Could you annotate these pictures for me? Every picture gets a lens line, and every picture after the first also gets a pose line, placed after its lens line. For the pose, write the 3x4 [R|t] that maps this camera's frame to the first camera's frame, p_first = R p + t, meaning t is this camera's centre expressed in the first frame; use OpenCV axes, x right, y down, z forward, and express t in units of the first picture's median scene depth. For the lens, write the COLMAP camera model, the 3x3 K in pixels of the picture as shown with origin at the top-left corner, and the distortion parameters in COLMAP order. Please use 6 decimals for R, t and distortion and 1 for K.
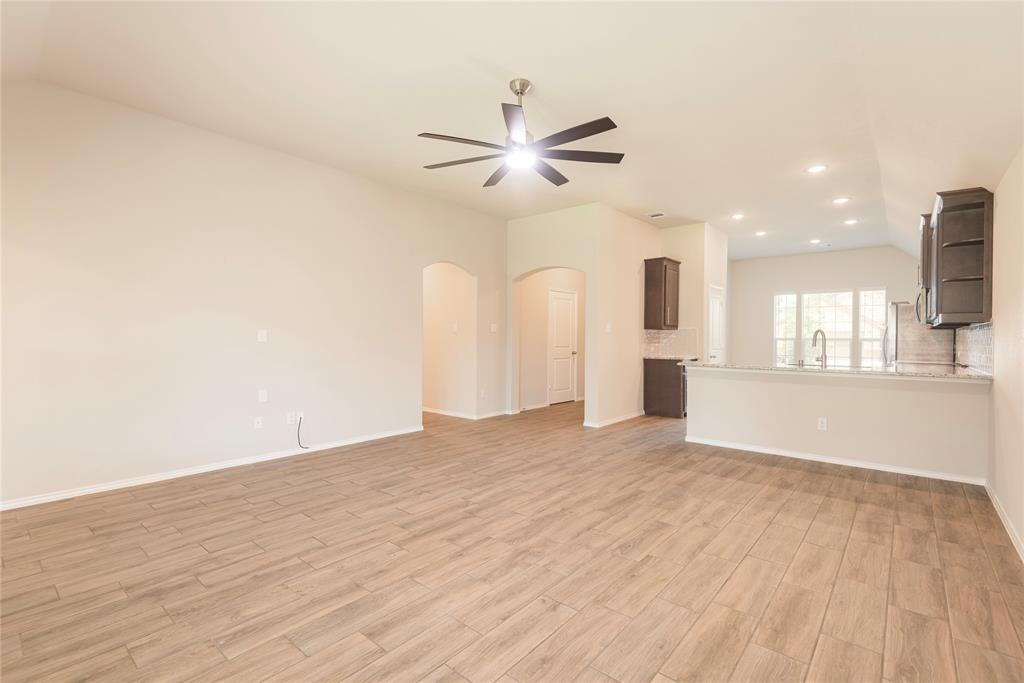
lens RADIAL K [[462.1, 0, 509.9], [0, 462.1, 338.2], [0, 0, 1]] dist [0.023389, -0.008865]
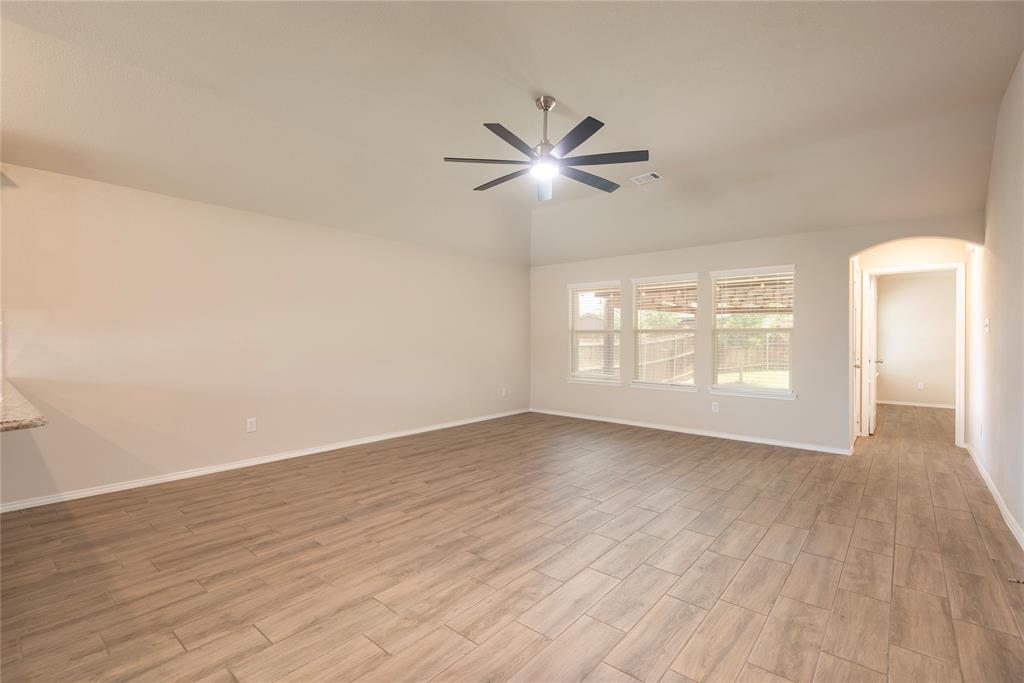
lens RADIAL K [[462.1, 0, 509.9], [0, 462.1, 338.2], [0, 0, 1]] dist [0.023389, -0.008865]
pose [[-0.999937, -0.010248, -0.004562, 0.105026], [-0.010264, 0.999941, 0.003598, -0.005643], [0.004525, 0.003644, -0.999983, 2.112609]]
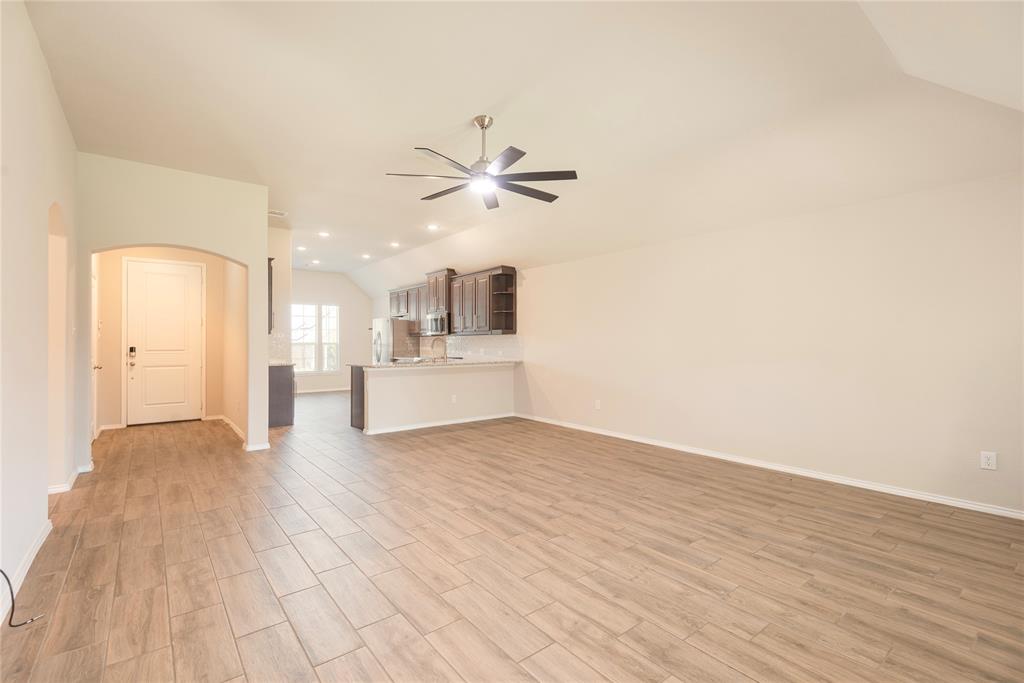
lens RADIAL K [[462.1, 0, 509.9], [0, 462.1, 338.2], [0, 0, 1]] dist [0.023389, -0.008865]
pose [[0.198049, 0.003819, 0.980185, -1.091660], [0.006800, 0.999963, -0.005270, -0.007968], [-0.980169, 0.007709, 0.198016, 0.734871]]
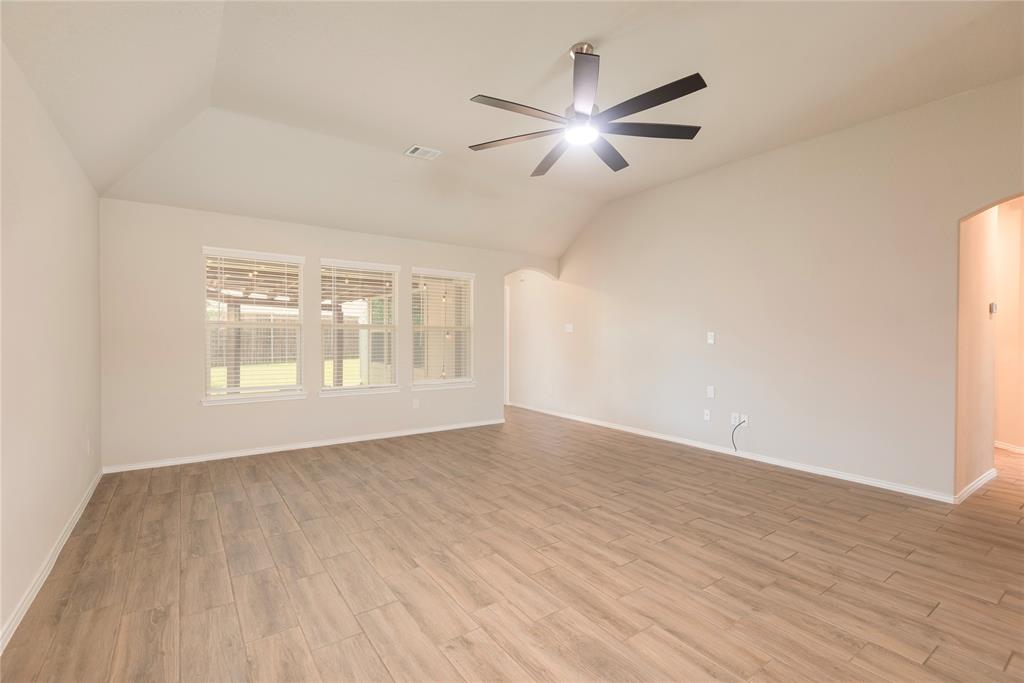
lens RADIAL K [[462.1, 0, 509.9], [0, 462.1, 338.2], [0, 0, 1]] dist [0.023389, -0.008865]
pose [[-0.244626, -0.001552, -0.969616, 0.928234], [-0.012233, 0.999924, 0.001486, -0.000848], [0.969540, 0.012225, -0.244626, 1.115562]]
